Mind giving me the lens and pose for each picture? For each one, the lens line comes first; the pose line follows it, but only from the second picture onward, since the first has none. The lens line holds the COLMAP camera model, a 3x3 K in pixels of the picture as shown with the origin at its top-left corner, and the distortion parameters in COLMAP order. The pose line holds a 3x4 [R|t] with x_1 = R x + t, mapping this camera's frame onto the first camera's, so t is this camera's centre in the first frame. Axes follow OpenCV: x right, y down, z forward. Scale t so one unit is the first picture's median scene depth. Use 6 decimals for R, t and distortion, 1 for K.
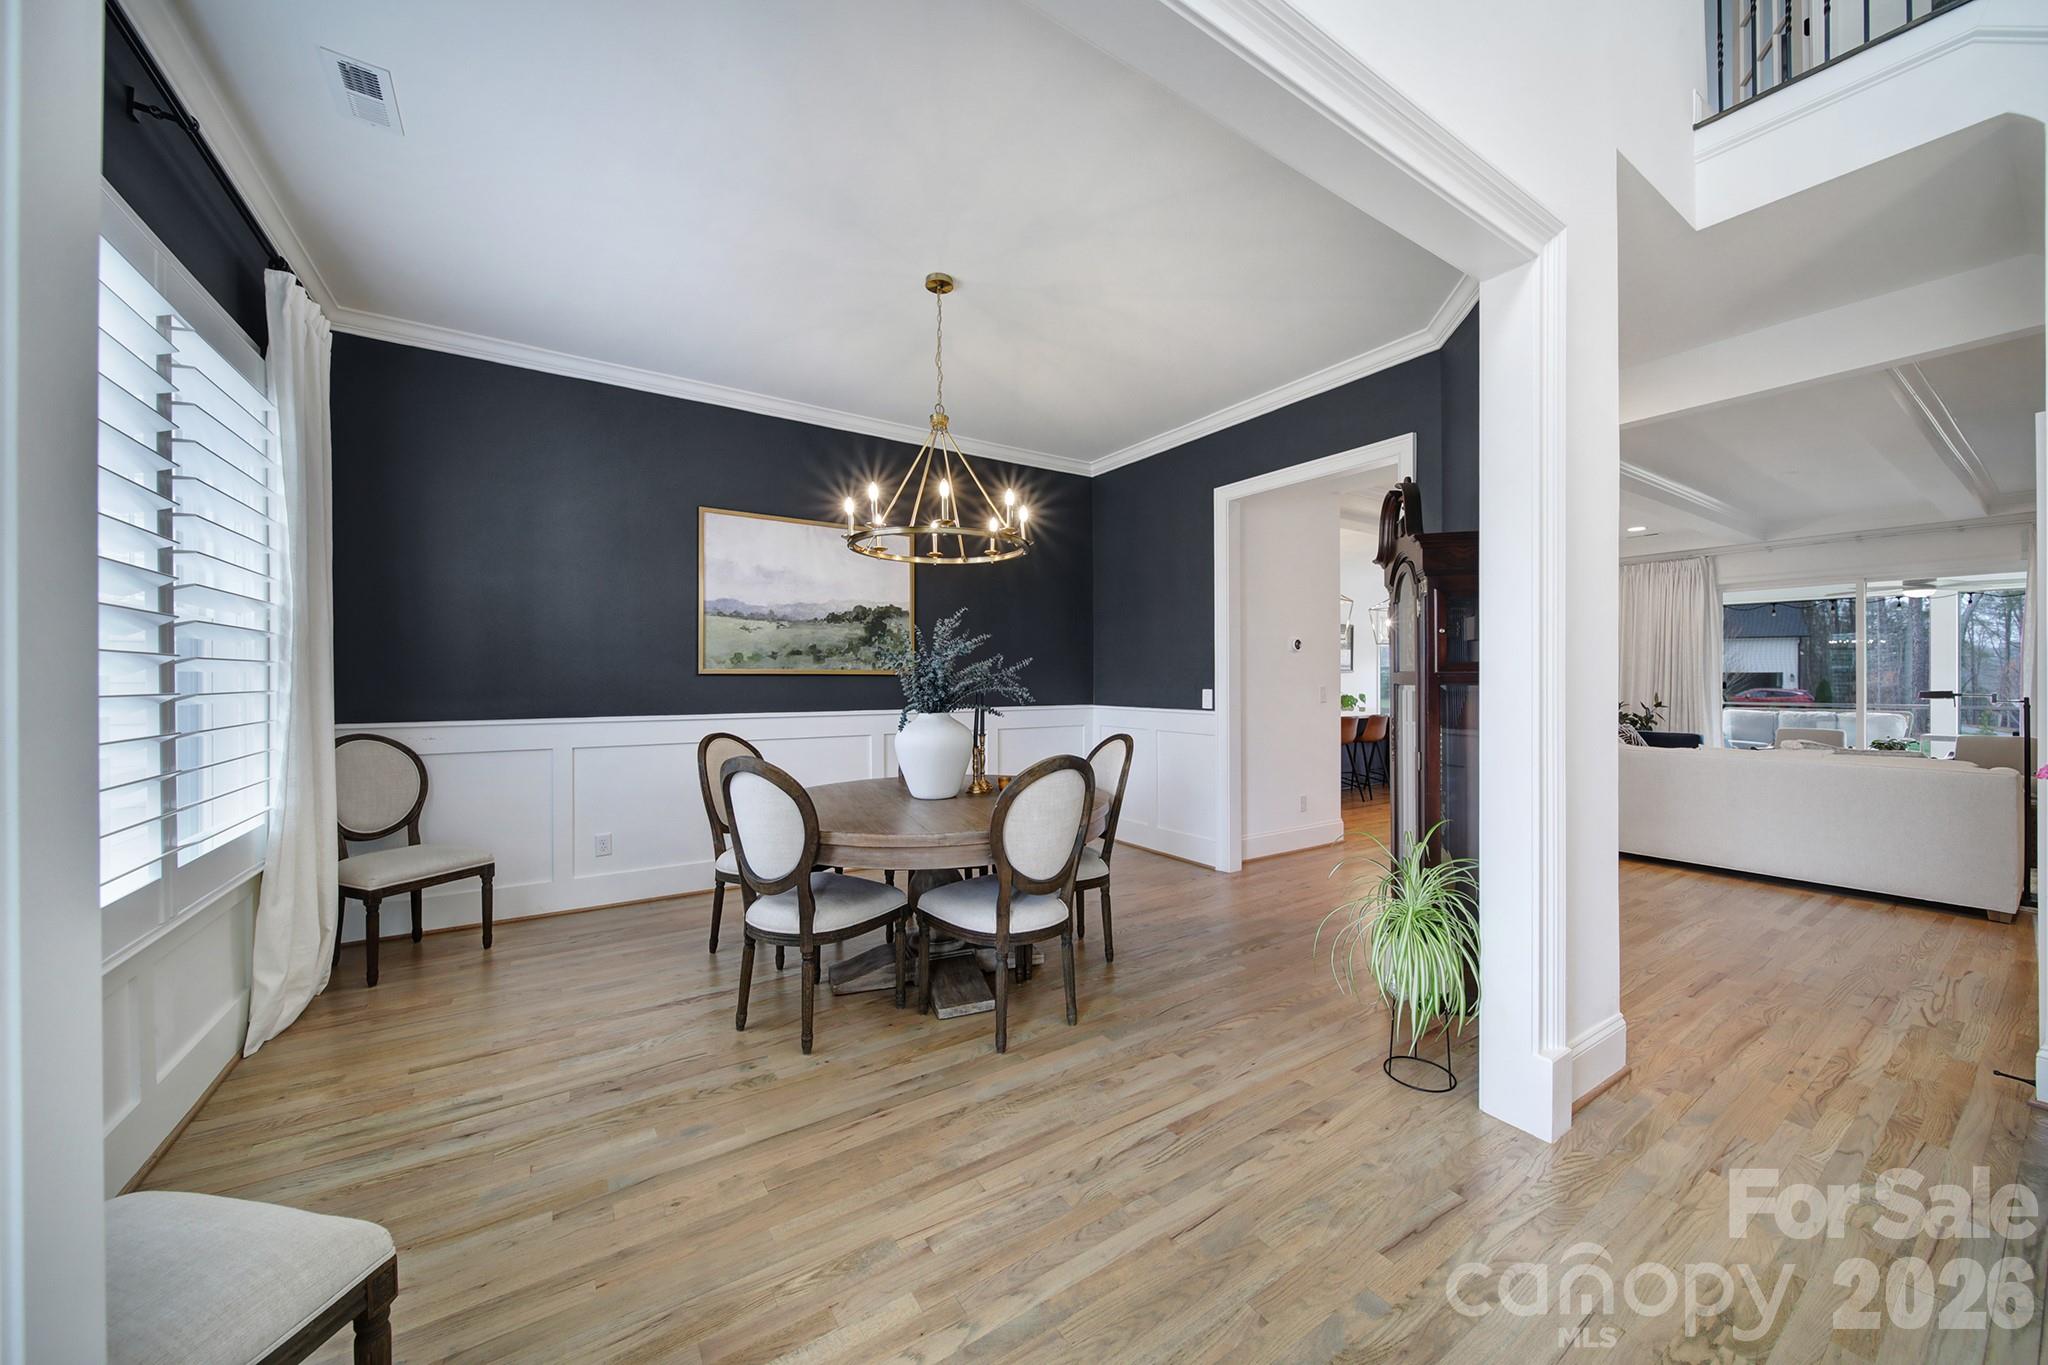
lens RADIAL K [[720.9, 0, 1024.3], [0, 720.9, 679.1], [0, 0, 1]] dist [-0.006590, 0.000007]
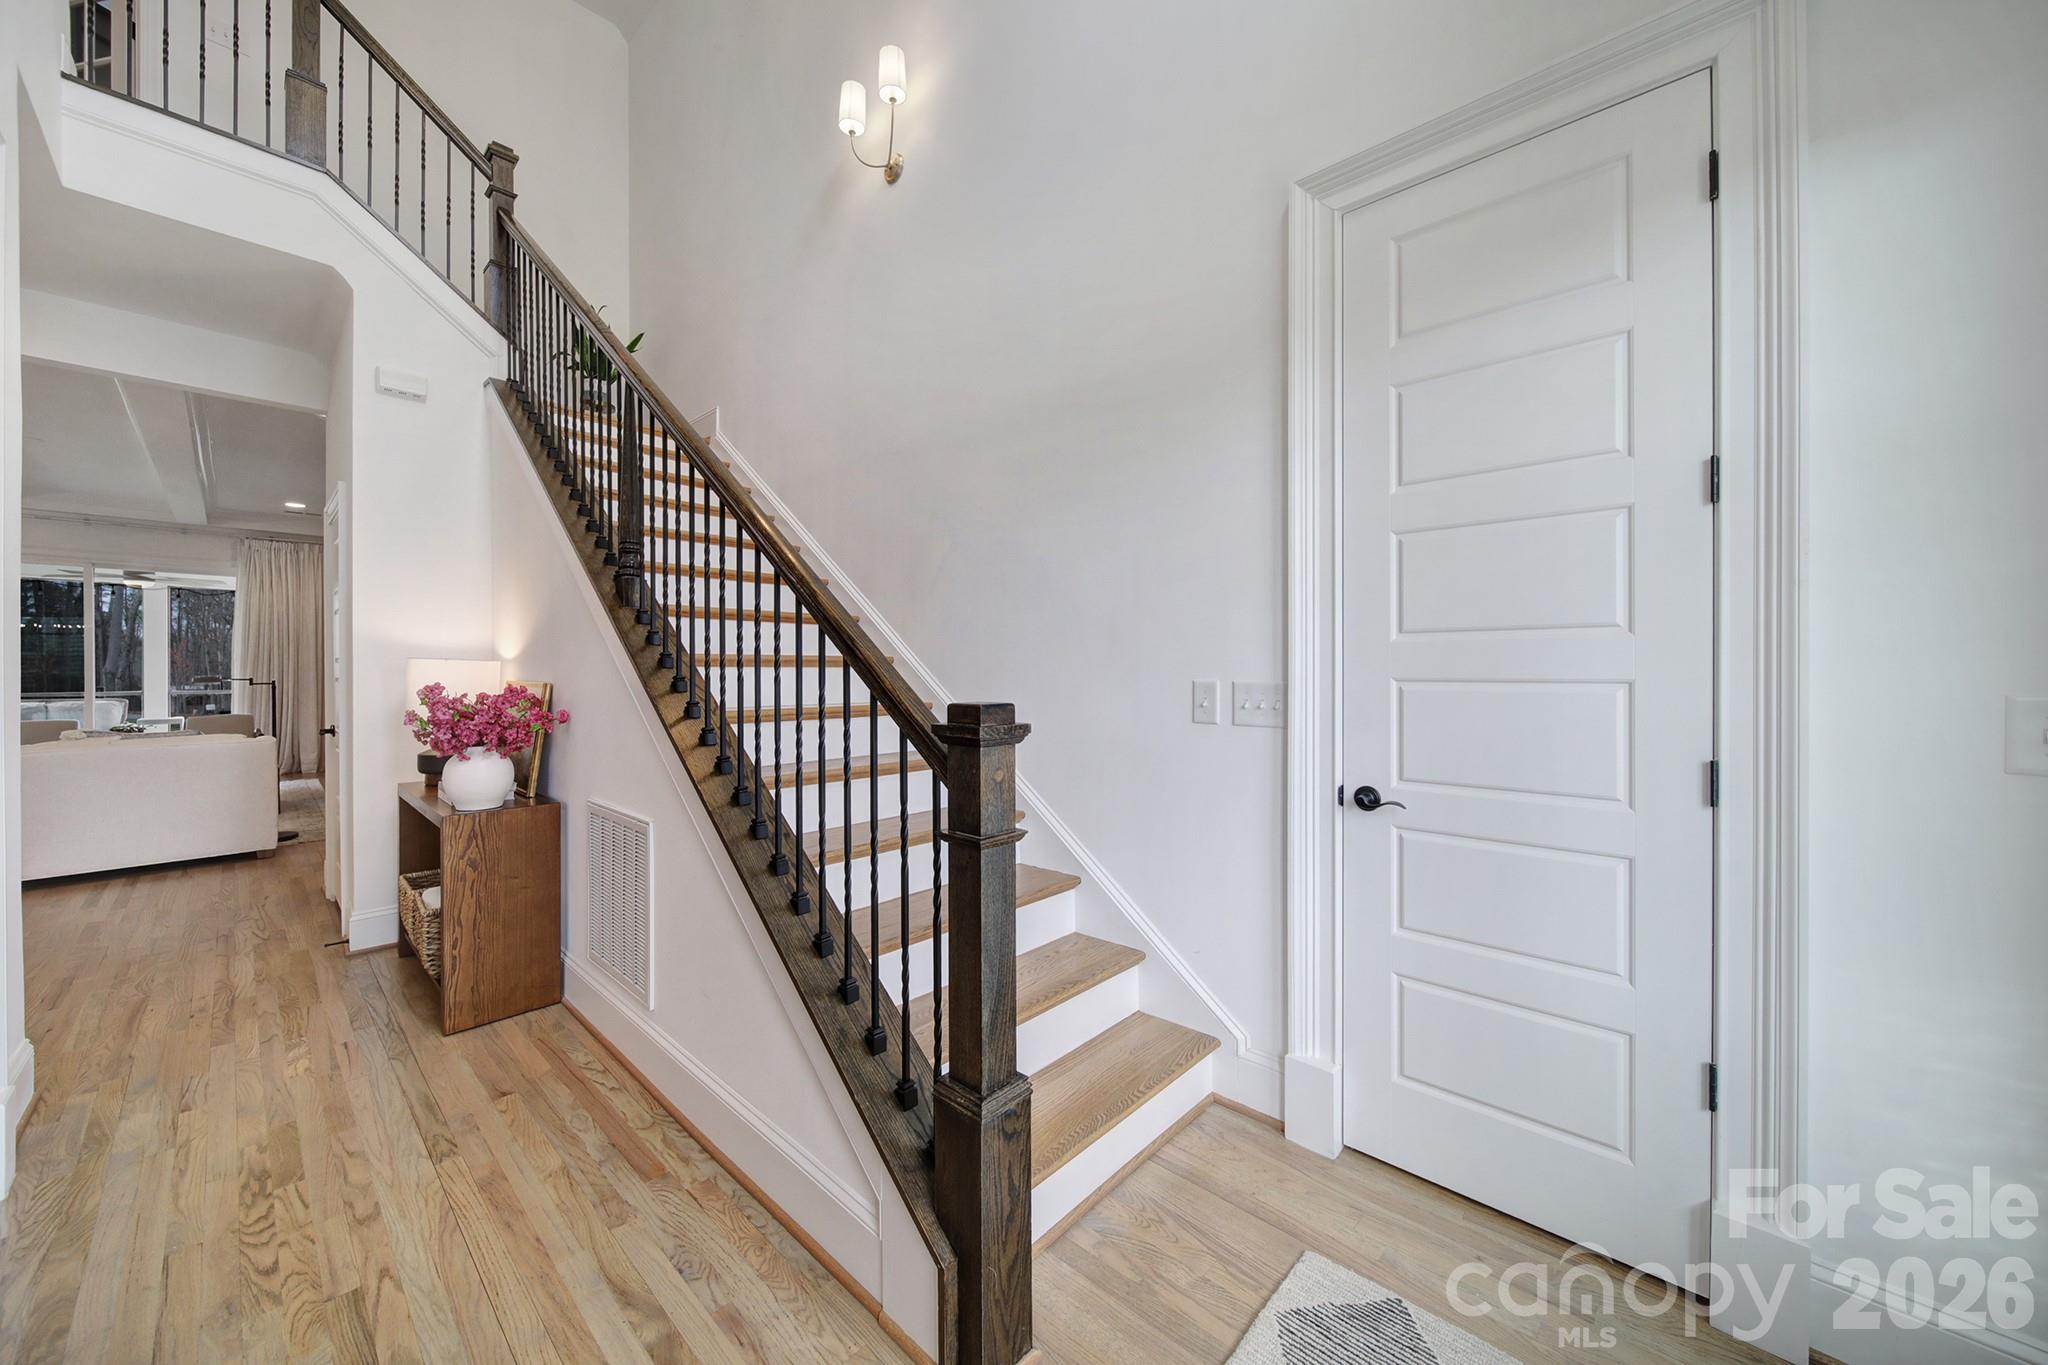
lens RADIAL K [[720.9, 0, 1021.2], [0, 720.9, 674.6], [0, 0, 1]] dist [-0.006590, 0.000007]
pose [[-0.244433, -0.010788, 0.969606, -0.317736], [-0.001801, 0.999941, 0.010671, -0.002987], [-0.969664, 0.000862, -0.244438, 0.005883]]
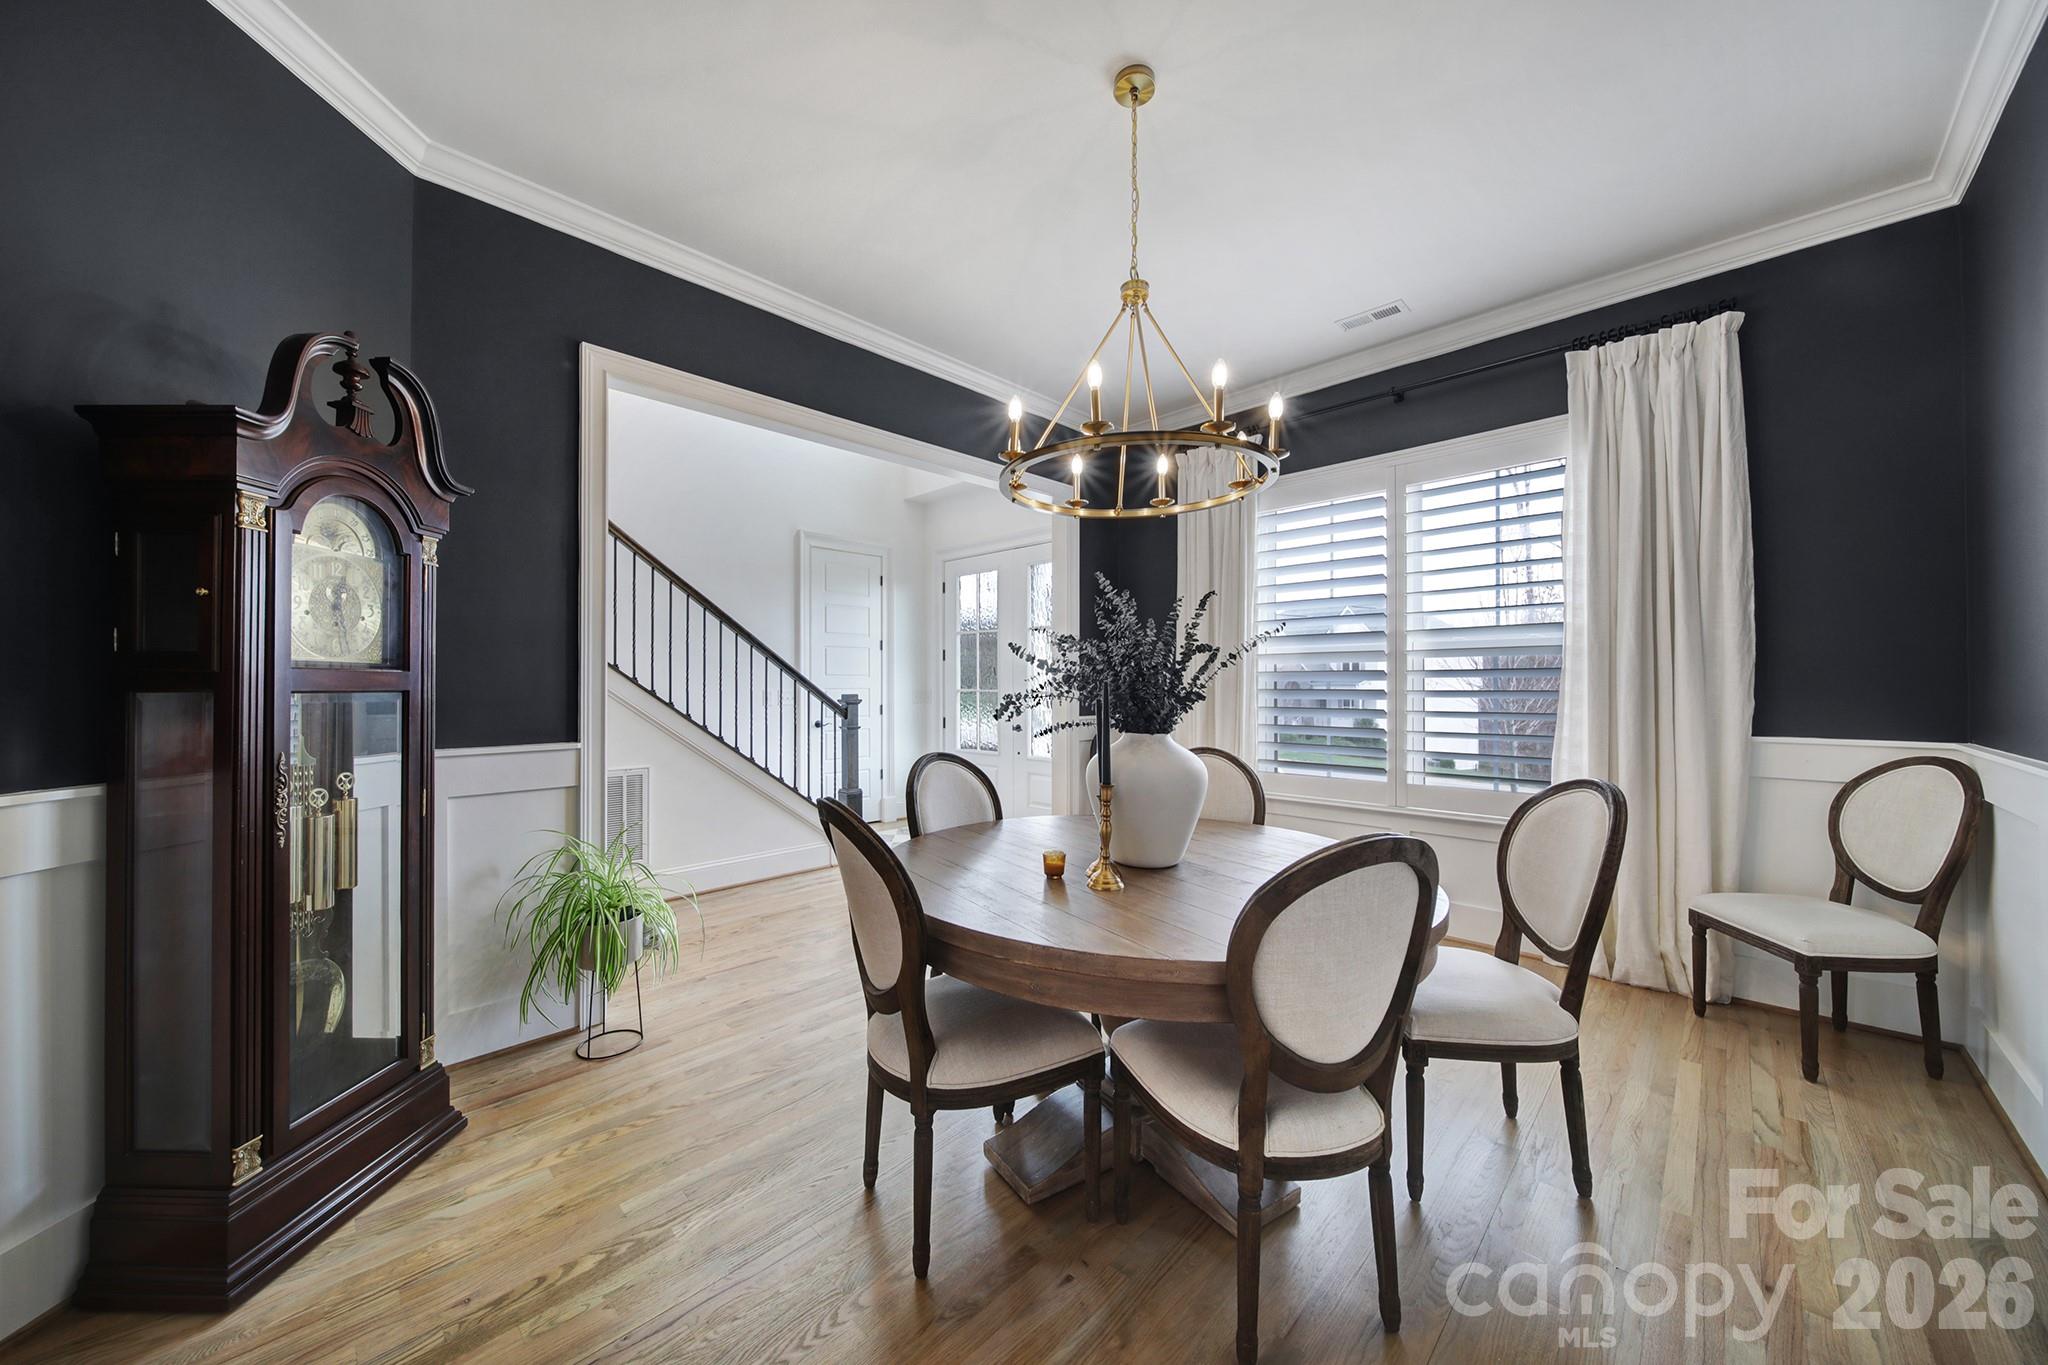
lens RADIAL K [[720.9, 0, 1022.2], [0, 720.9, 678.5], [0, 0, 1]] dist [-0.006590, 0.000007]
pose [[-0.977169, -0.009224, -0.212263, 0.157097], [-0.008206, 0.999950, -0.005676, -0.016678], [0.212305, -0.003805, -0.977196, 2.082733]]
